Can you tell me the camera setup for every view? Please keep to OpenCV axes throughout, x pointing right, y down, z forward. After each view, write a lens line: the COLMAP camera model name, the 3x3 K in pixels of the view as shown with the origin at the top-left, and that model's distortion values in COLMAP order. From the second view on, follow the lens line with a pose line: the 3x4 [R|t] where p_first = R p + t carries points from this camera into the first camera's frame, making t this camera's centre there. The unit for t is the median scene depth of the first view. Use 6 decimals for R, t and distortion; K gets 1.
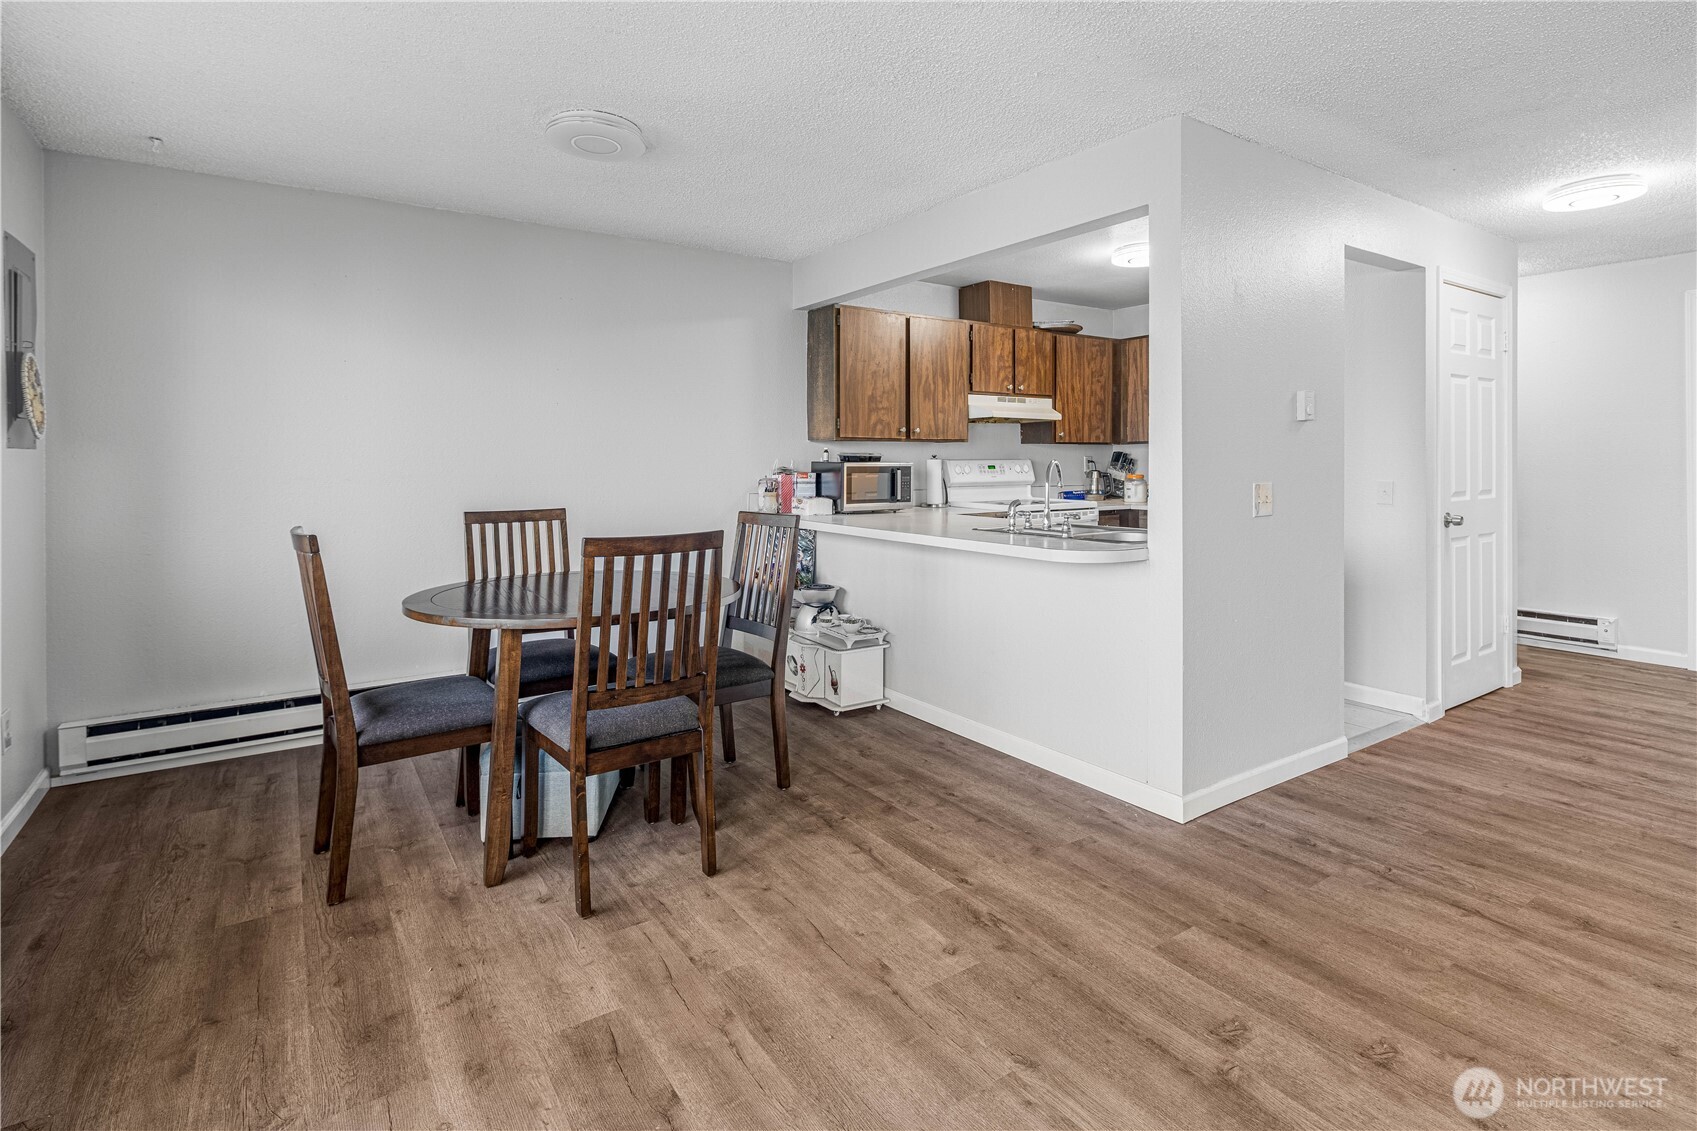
lens RADIAL K [[842.8, 0, 861.1], [0, 842.8, 462.7], [0, 0, 1]] dist [0.003672, -0.002468]
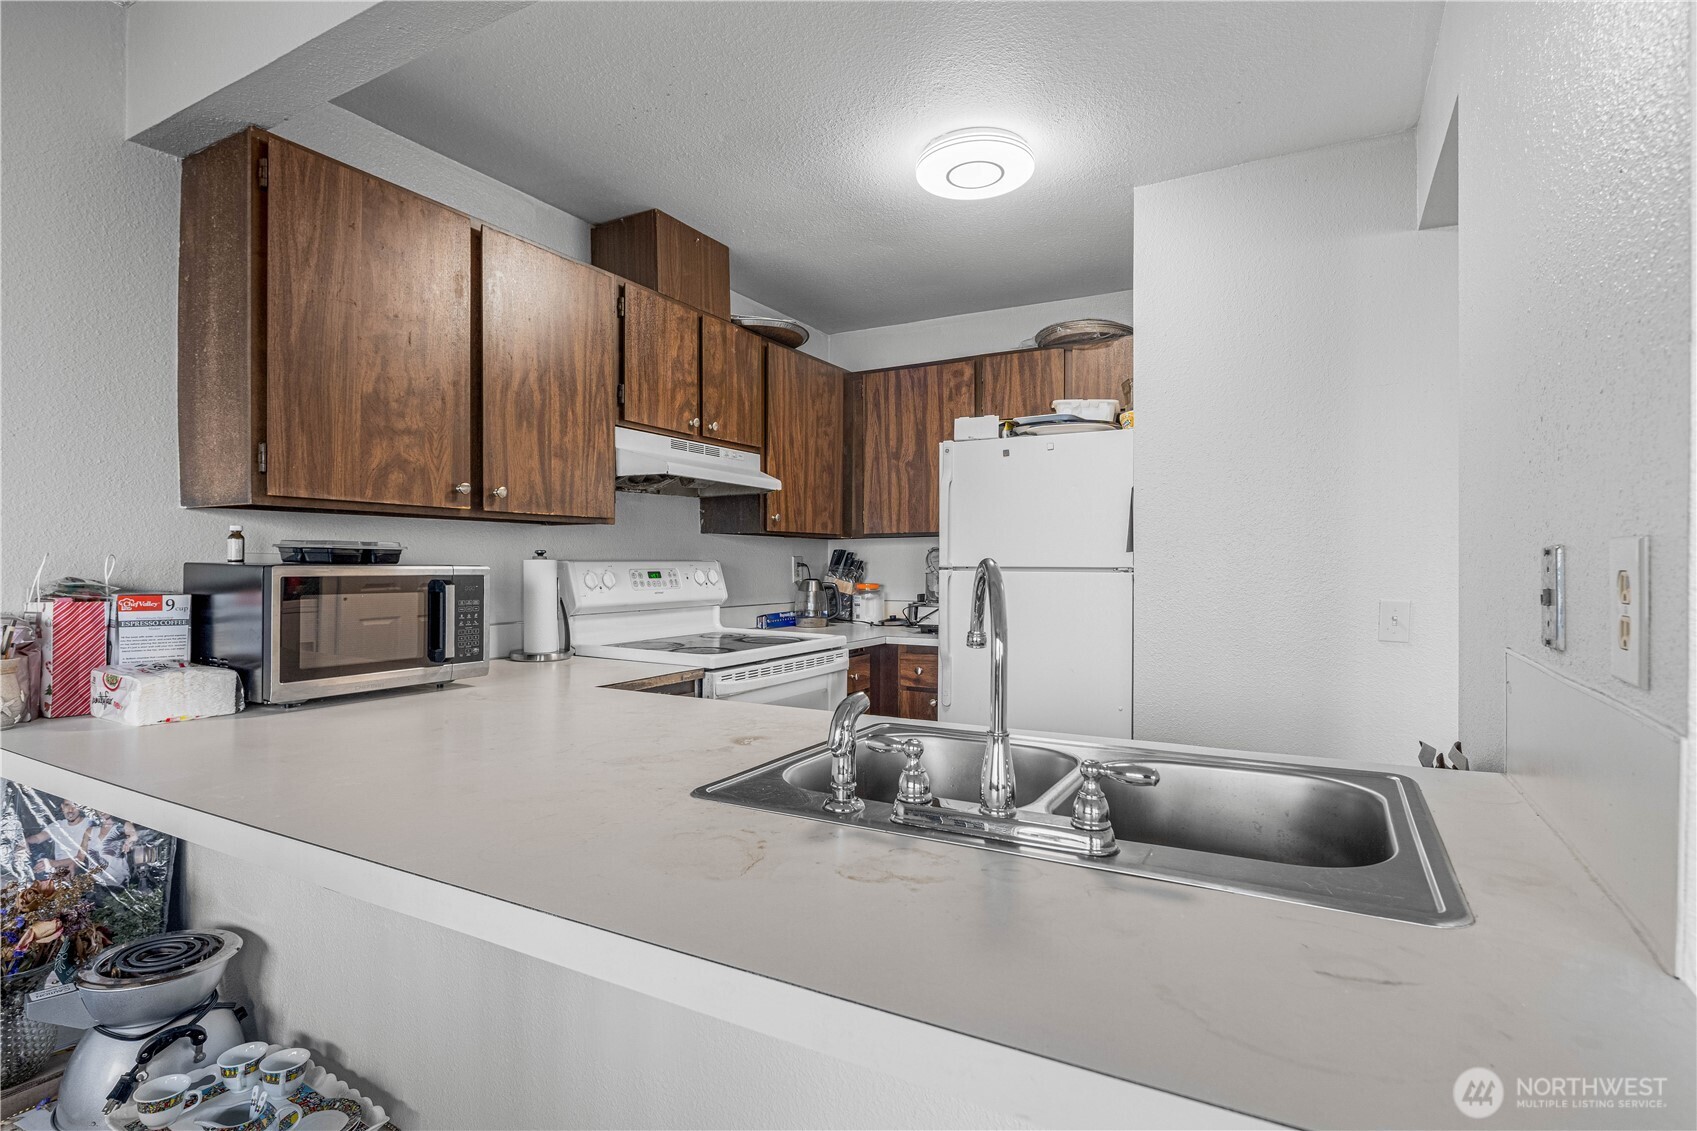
lens RADIAL K [[842.8, 0, 859.8], [0, 842.8, 571.3], [0, 0, 1]] dist [0.003672, -0.002468]
pose [[0.897349, 0.000398, 0.441321, 0.041290], [-0.003818, 0.999969, 0.006861, -0.001311], [-0.441305, -0.007841, 0.897323, 0.531984]]
